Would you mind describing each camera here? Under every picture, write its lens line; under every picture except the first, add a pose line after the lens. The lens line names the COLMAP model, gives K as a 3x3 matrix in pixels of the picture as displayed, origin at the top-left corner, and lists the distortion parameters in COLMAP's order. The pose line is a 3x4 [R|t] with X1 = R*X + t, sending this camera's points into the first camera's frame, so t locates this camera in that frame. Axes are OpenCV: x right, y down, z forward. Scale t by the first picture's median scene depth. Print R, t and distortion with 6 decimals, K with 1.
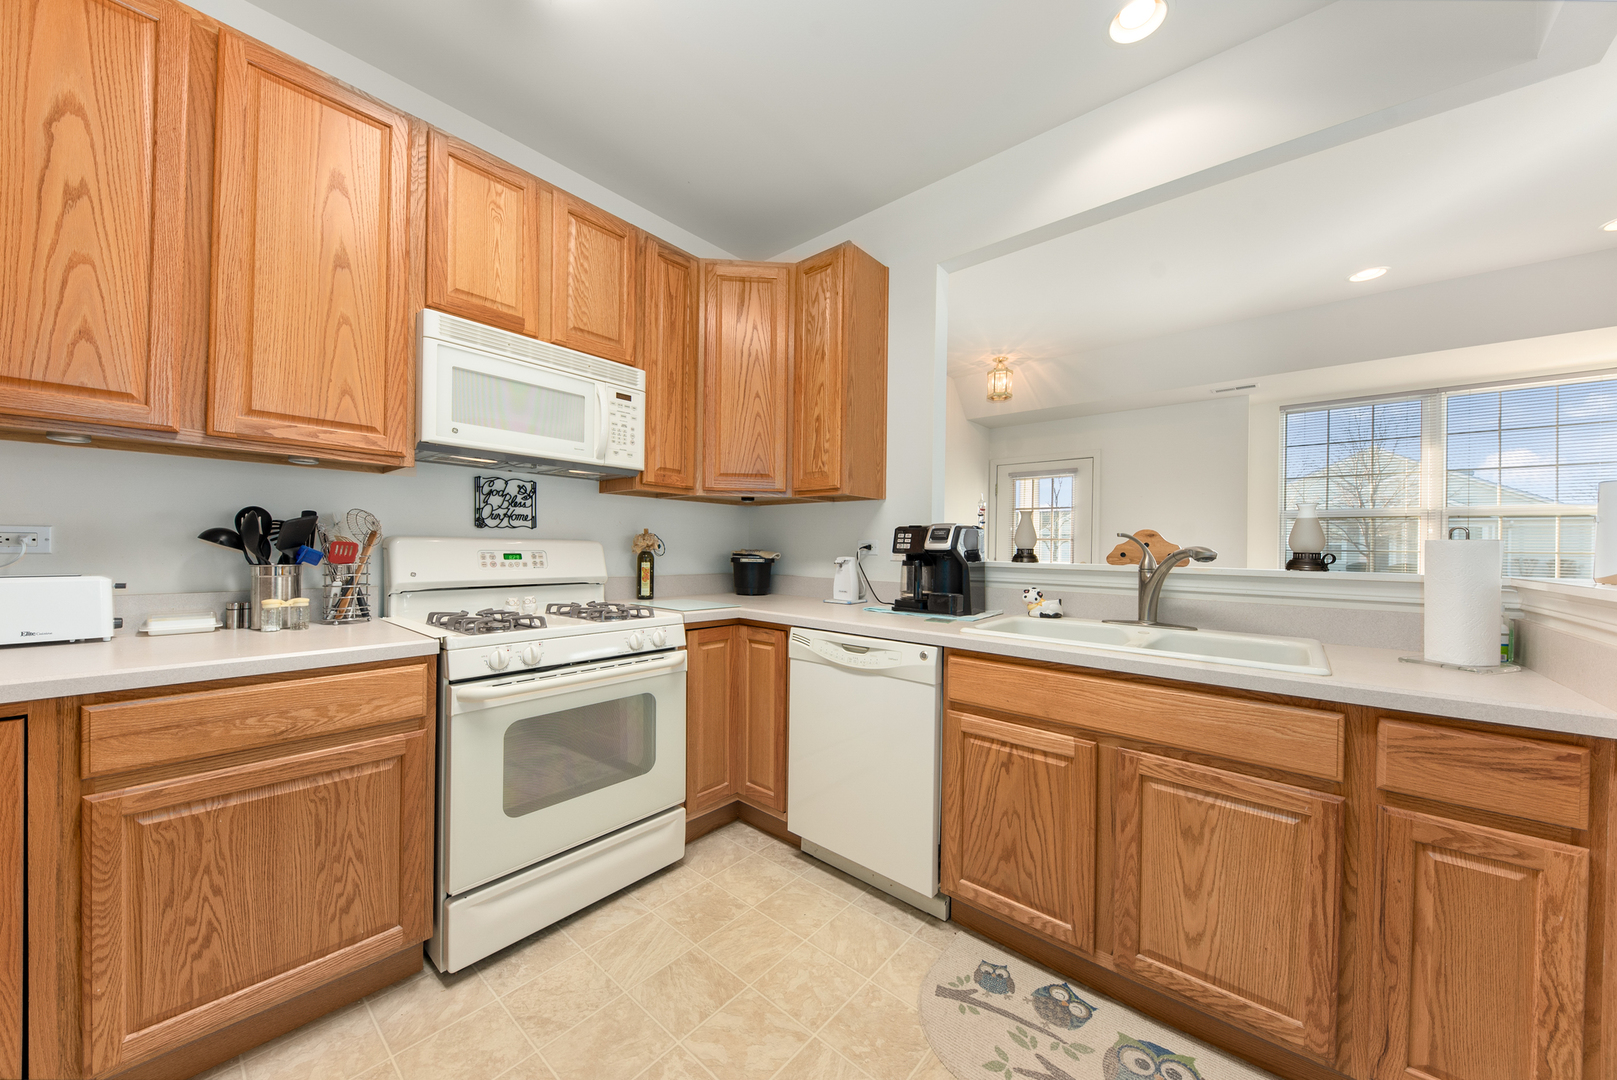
lens RADIAL K [[549.8, 0, 807.3], [0, 549.8, 547.0], [0, 0, 1]] dist [0.011962, -0.004628]
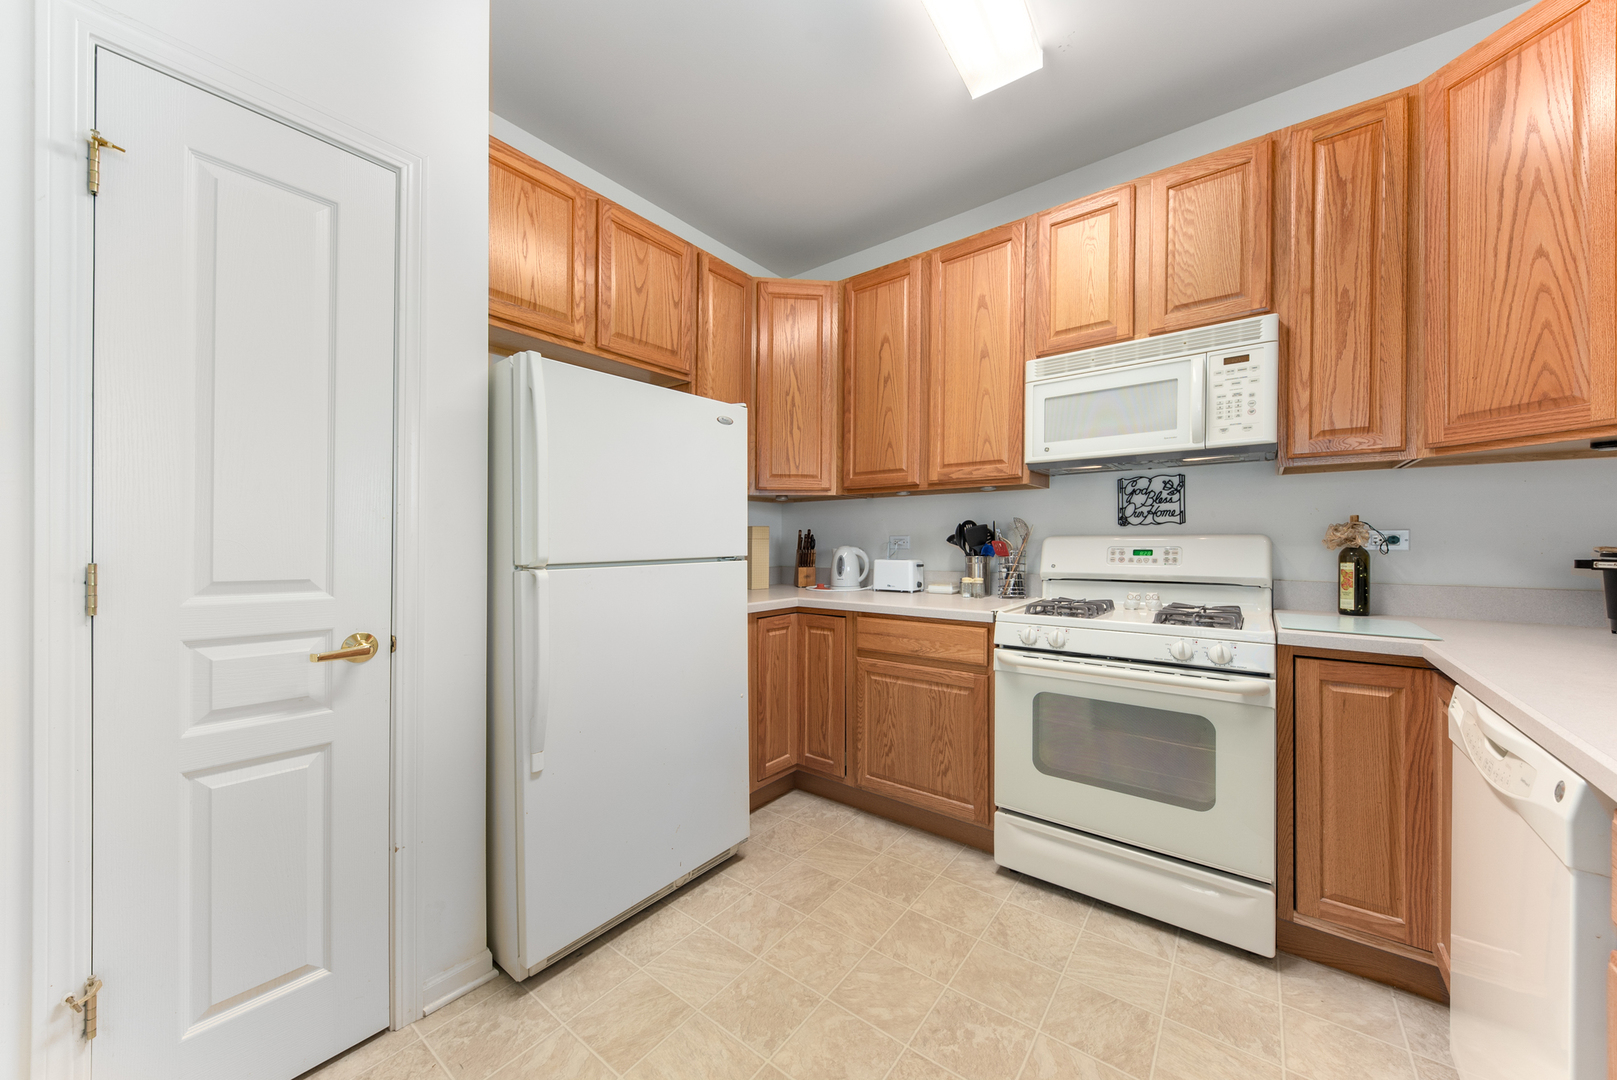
lens RADIAL K [[564.2, 0, 808.5], [0, 564.2, 540.0], [0, 0, 1]] dist [-0.001778, -0.000282]
pose [[0.076755, -0.015999, -0.996922, 0.486702], [0.007664, 0.999851, -0.015456, 0.005518], [0.997021, -0.006455, 0.076866, 0.317117]]
